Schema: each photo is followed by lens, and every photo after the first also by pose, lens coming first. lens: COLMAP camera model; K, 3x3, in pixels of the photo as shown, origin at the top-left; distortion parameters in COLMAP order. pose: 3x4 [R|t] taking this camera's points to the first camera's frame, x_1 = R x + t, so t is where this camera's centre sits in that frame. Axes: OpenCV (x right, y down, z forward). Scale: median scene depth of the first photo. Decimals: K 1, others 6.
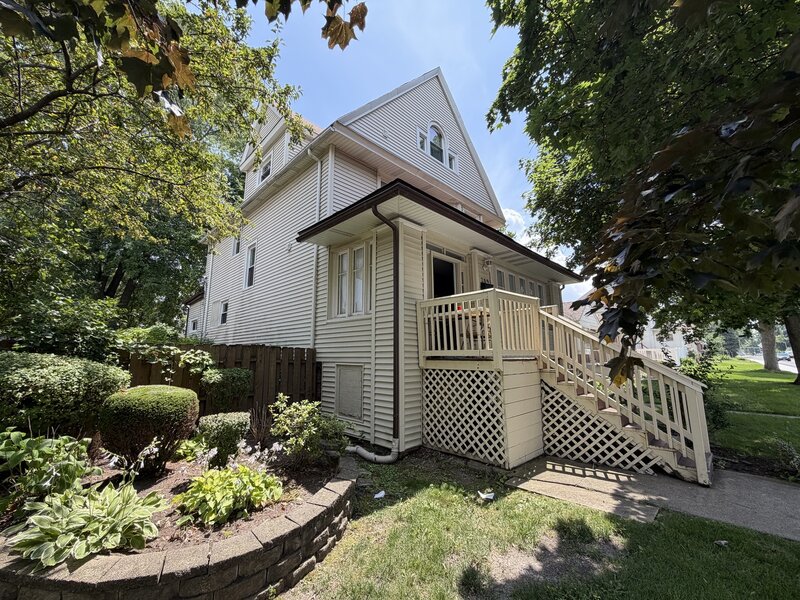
lens RADIAL K [[320.9, 0, 400.0], [0, 320.9, 300.0], [0, 0, 1]] dist [-0.000409, 0.000140]
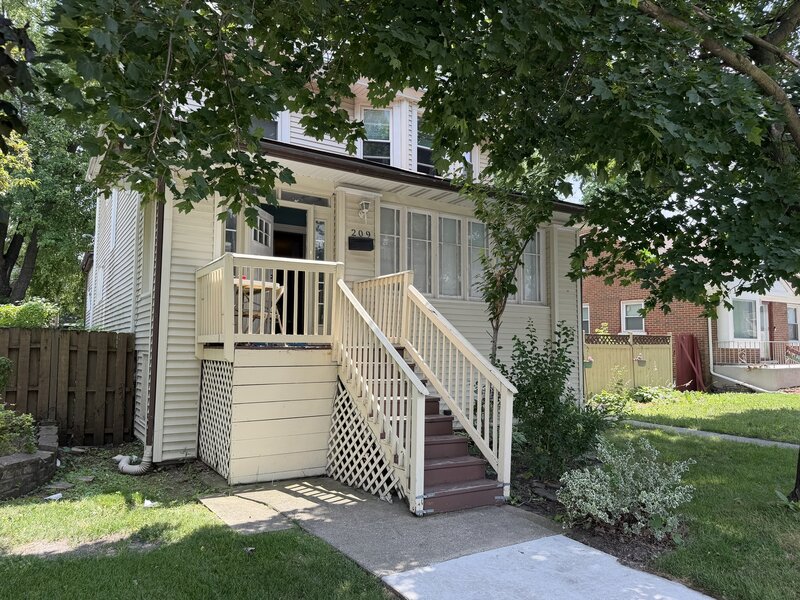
lens RADIAL K [[565.9, 0, 400.0], [0, 565.9, 300.0], [0, 0, 1]] dist [0.132755, -0.151003]
pose [[0.971994, -0.005216, -0.234948, 1.163953], [0.023936, 0.996752, 0.076899, -0.020560], [0.233783, -0.080369, 0.968961, -0.247938]]
